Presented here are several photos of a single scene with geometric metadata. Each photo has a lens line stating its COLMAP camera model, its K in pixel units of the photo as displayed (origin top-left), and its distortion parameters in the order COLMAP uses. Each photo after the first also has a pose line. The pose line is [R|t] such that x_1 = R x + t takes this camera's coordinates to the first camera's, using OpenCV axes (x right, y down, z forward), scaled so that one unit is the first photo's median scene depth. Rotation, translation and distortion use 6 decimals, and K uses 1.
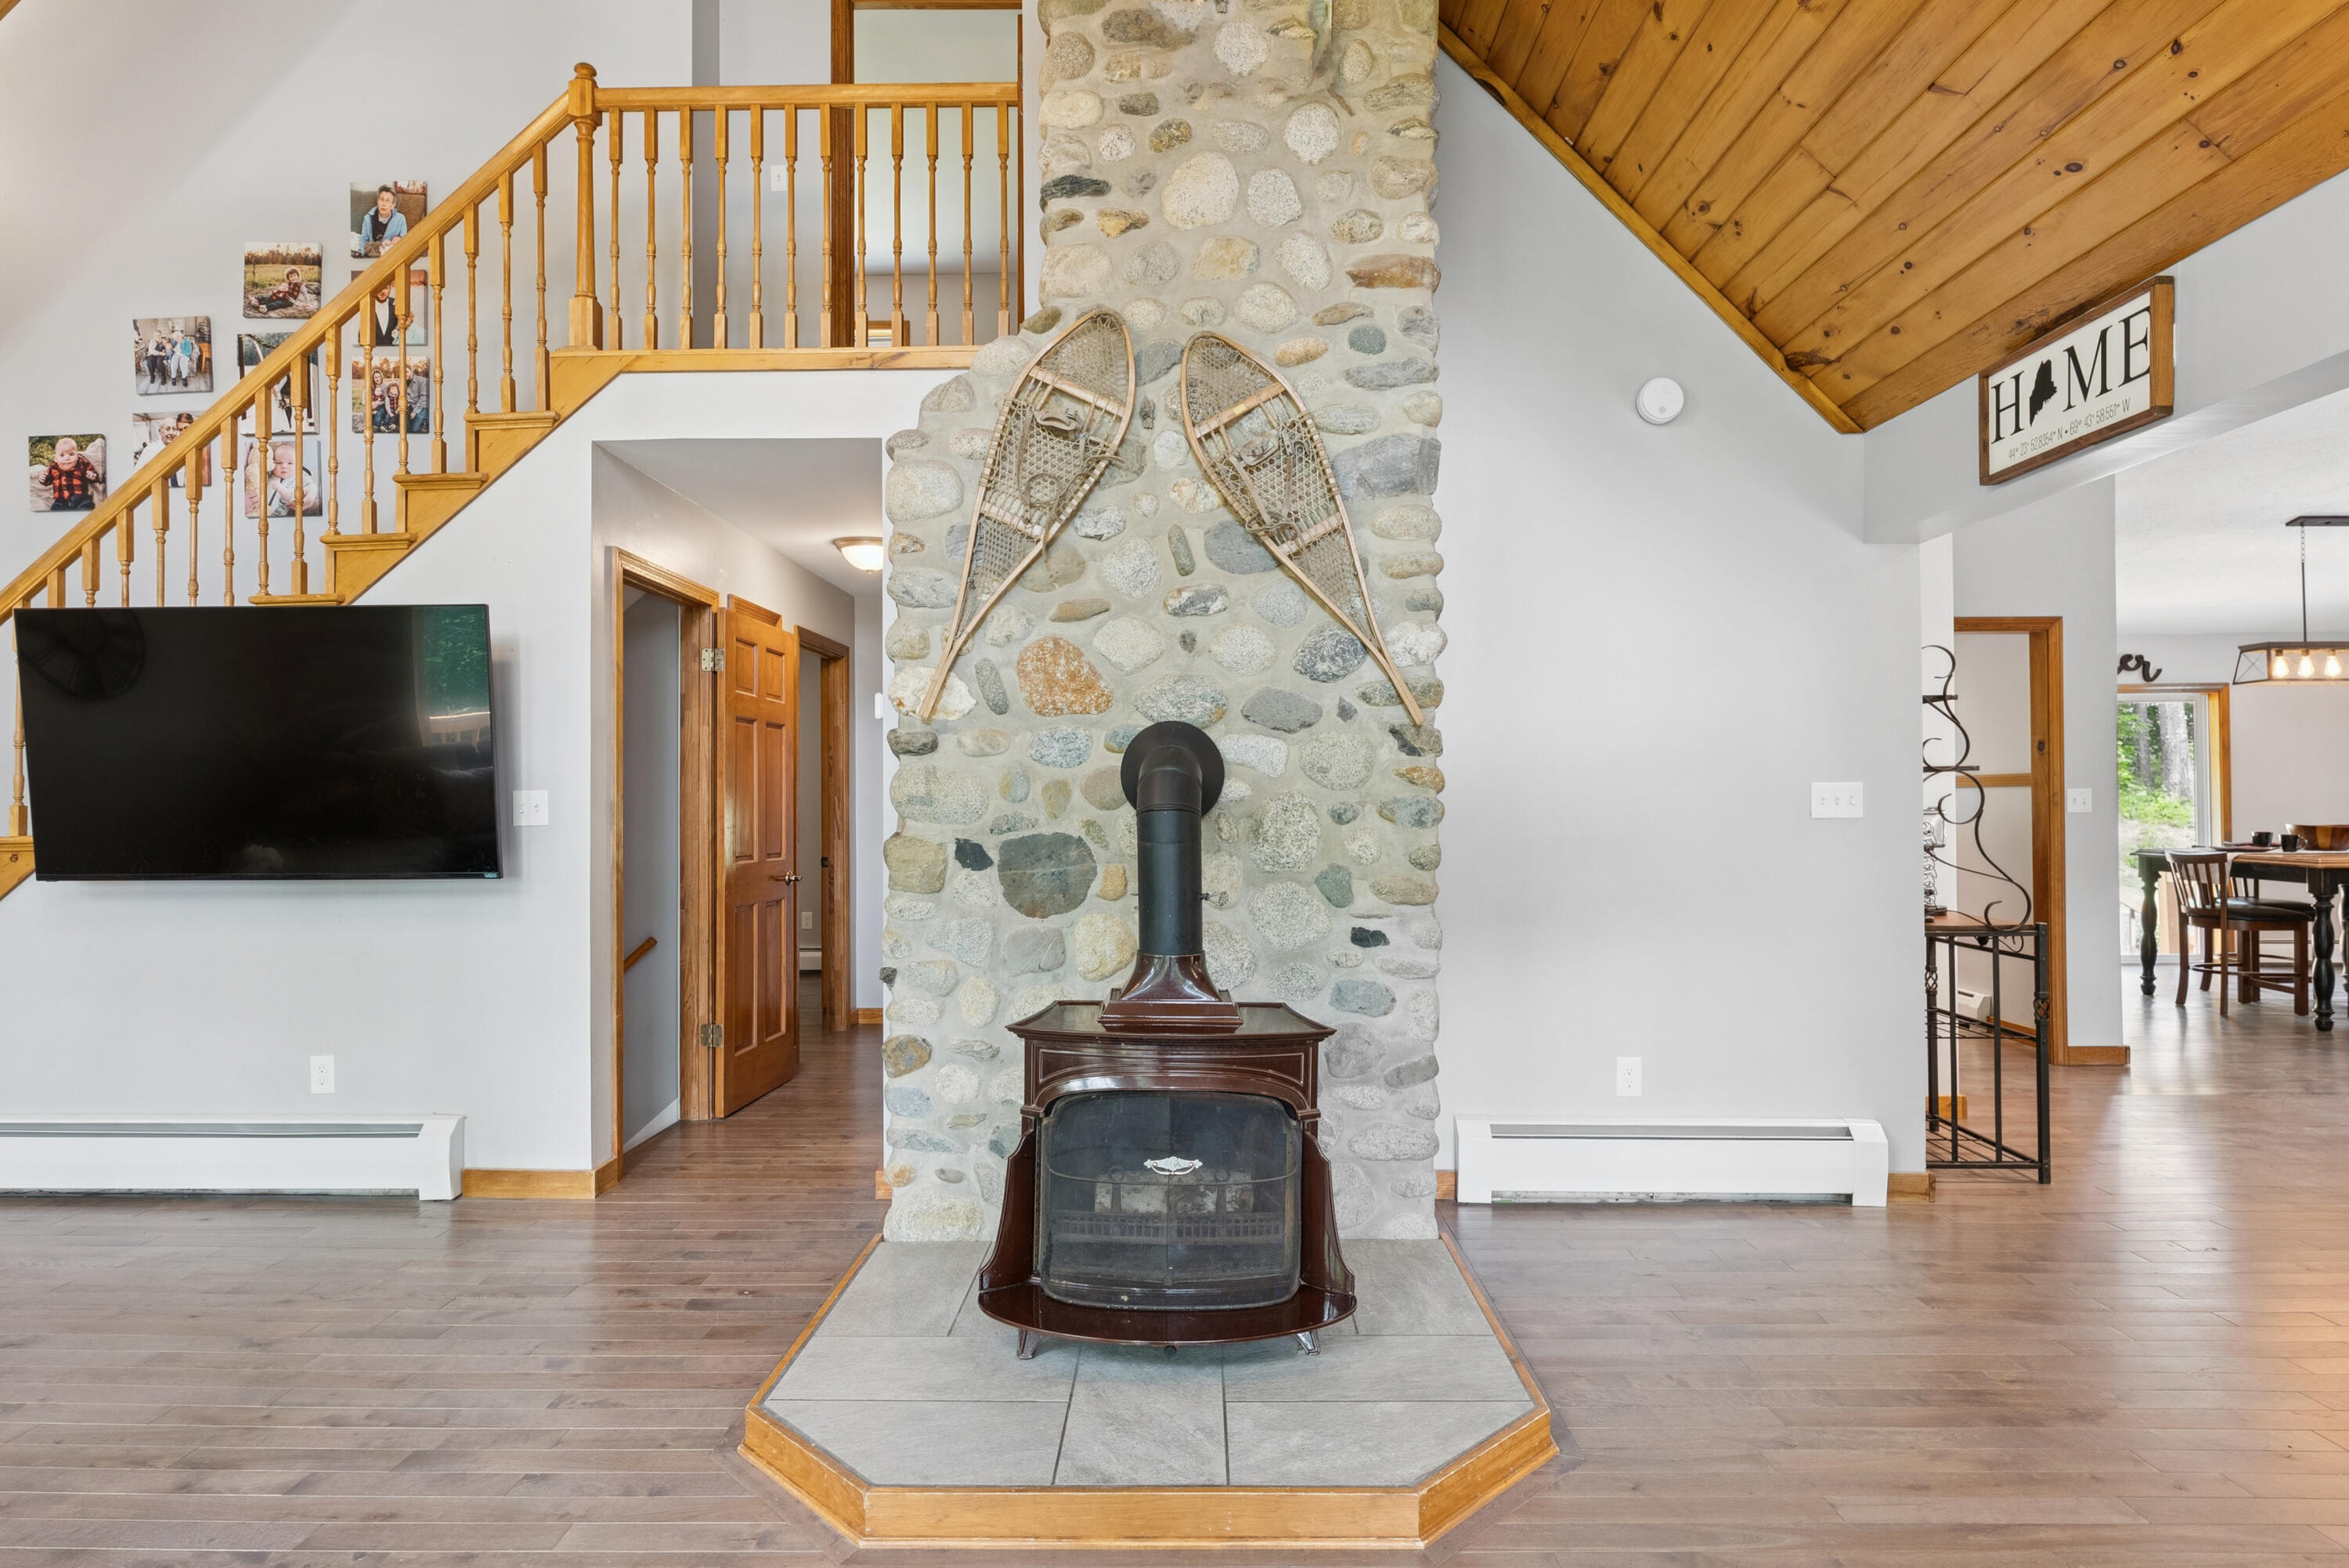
lens RADIAL K [[1243.8, 0, 1170.1], [0, 1243.8, 790.0], [0, 0, 1]] dist [0.001925, -0.001084]
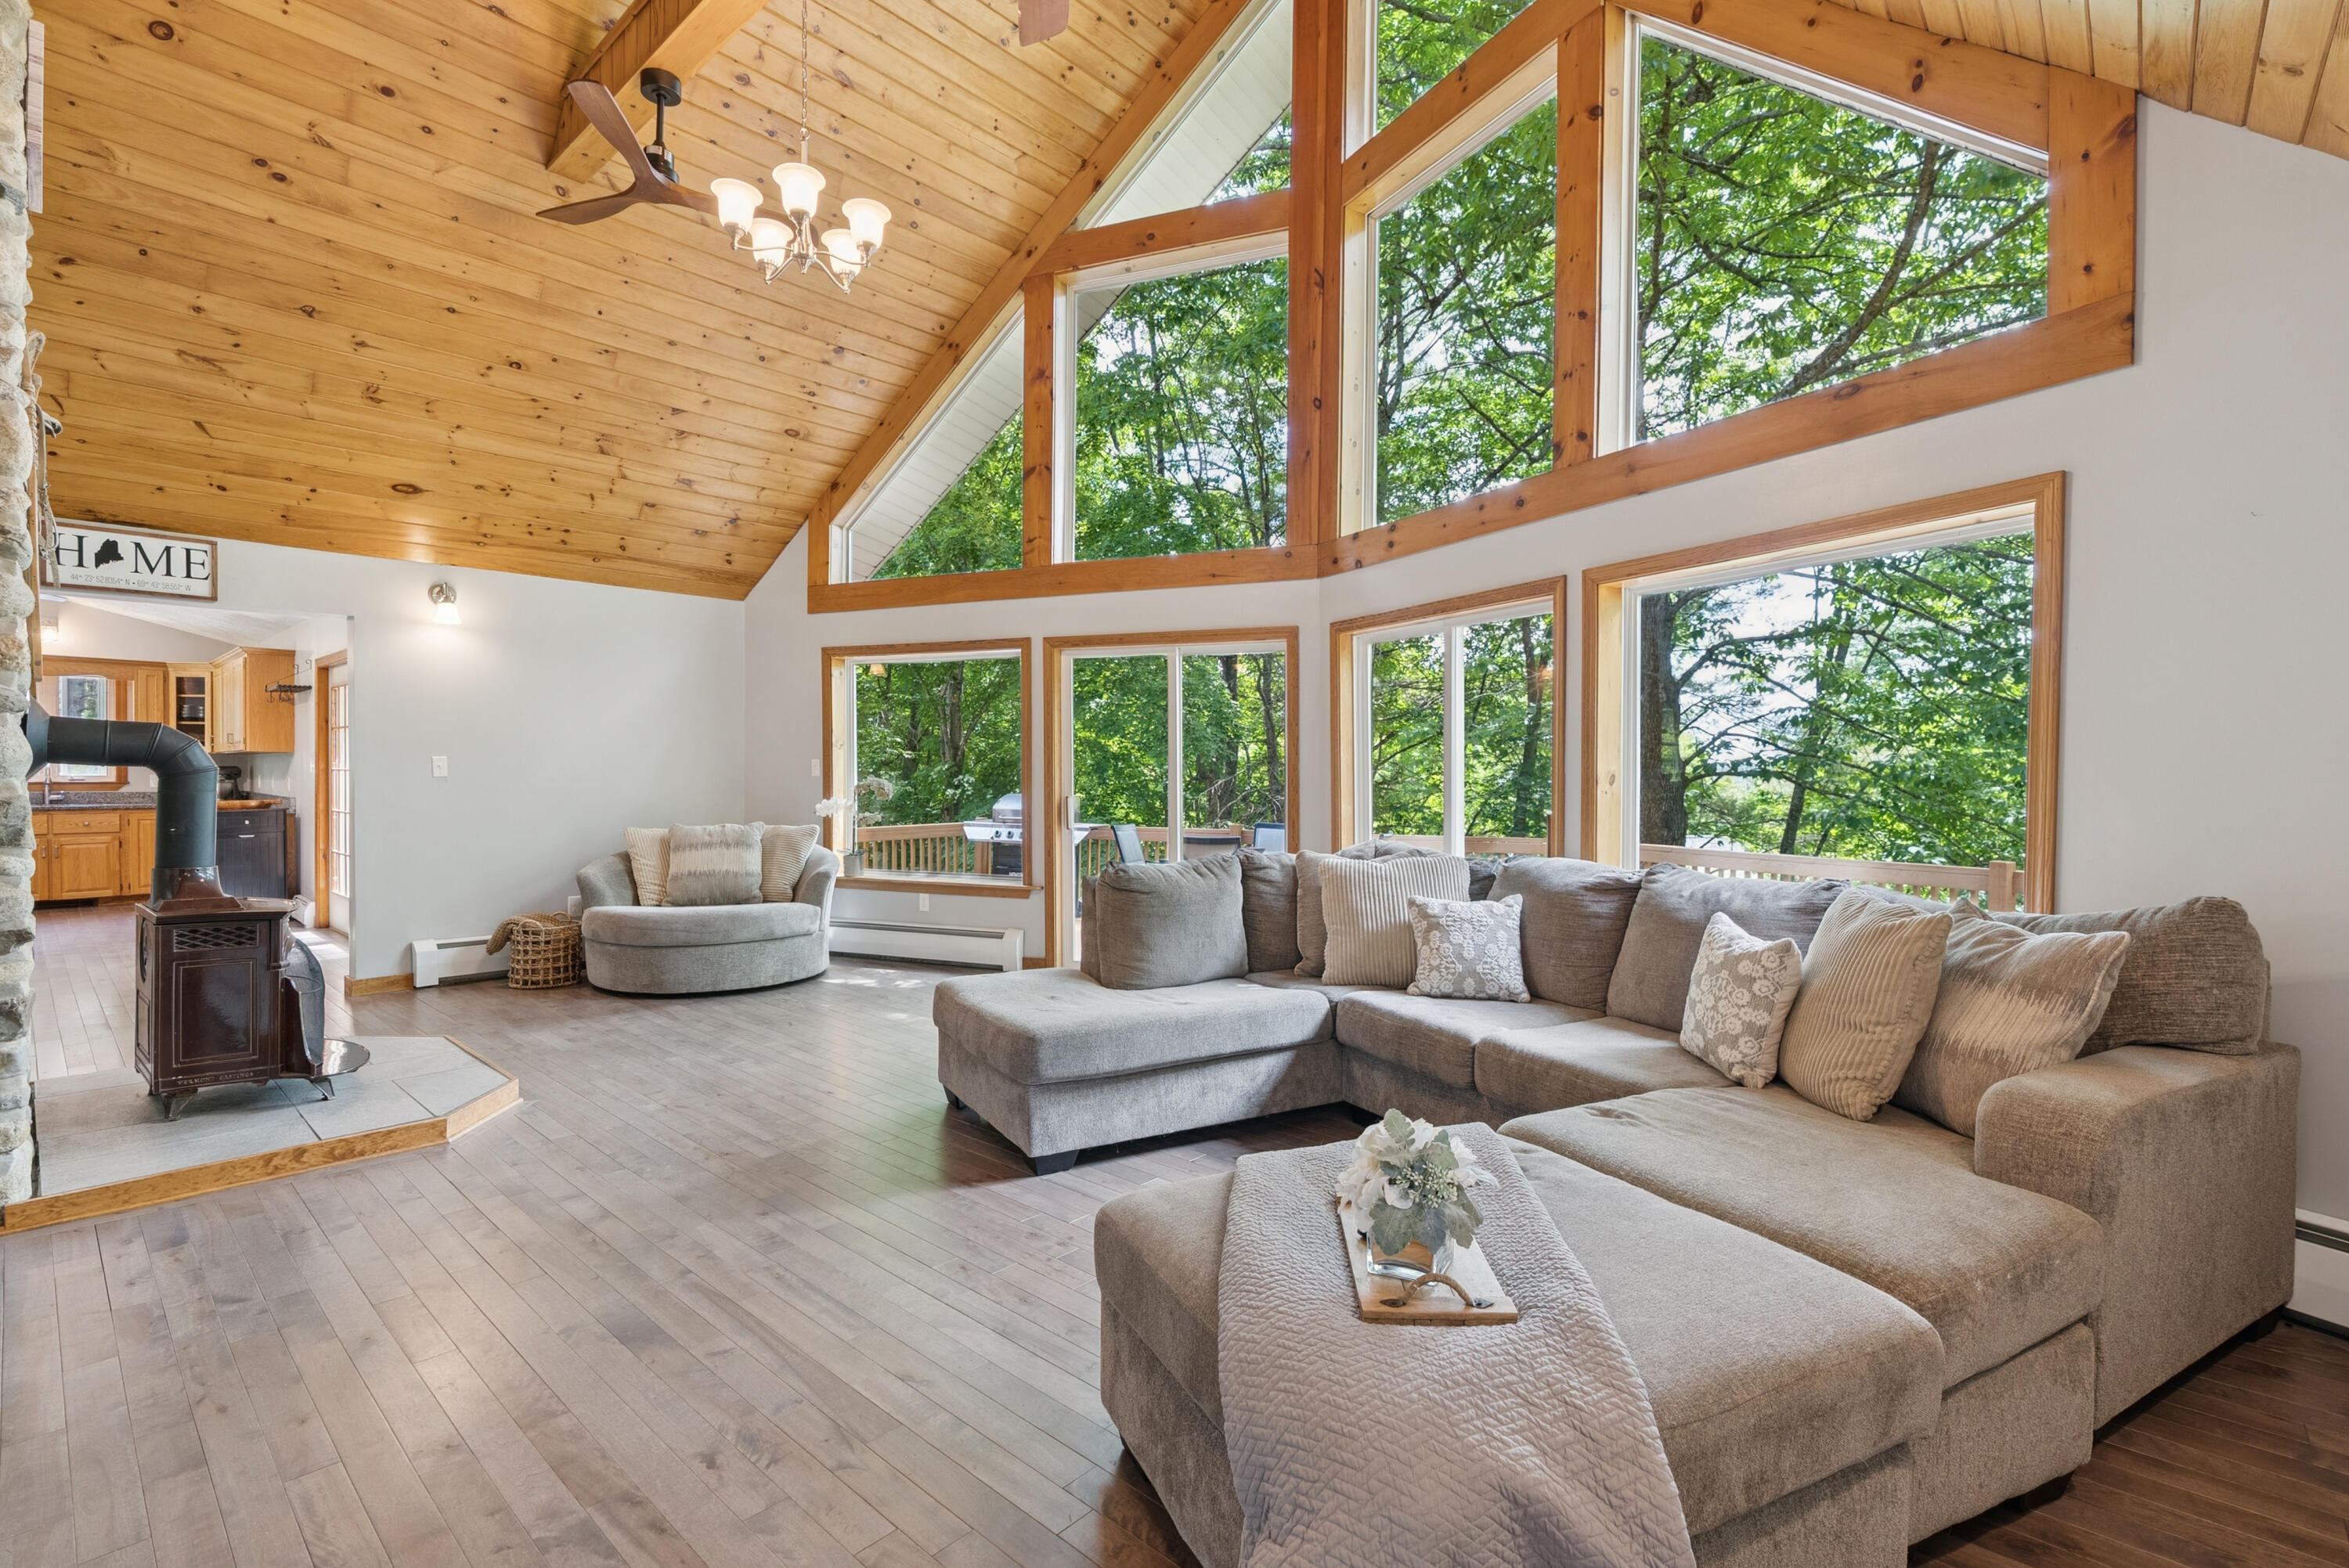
lens RADIAL K [[1062.1, 0, 1181.1], [0, 1062.1, 779.3], [0, 0, 1]] dist [-0.006792, 0.001815]
pose [[-0.757446, -0.000480, 0.652898, -0.708510], [-0.003059, 0.999991, -0.002813, 0.012399], [-0.652891, -0.004128, -0.757441, 0.500116]]
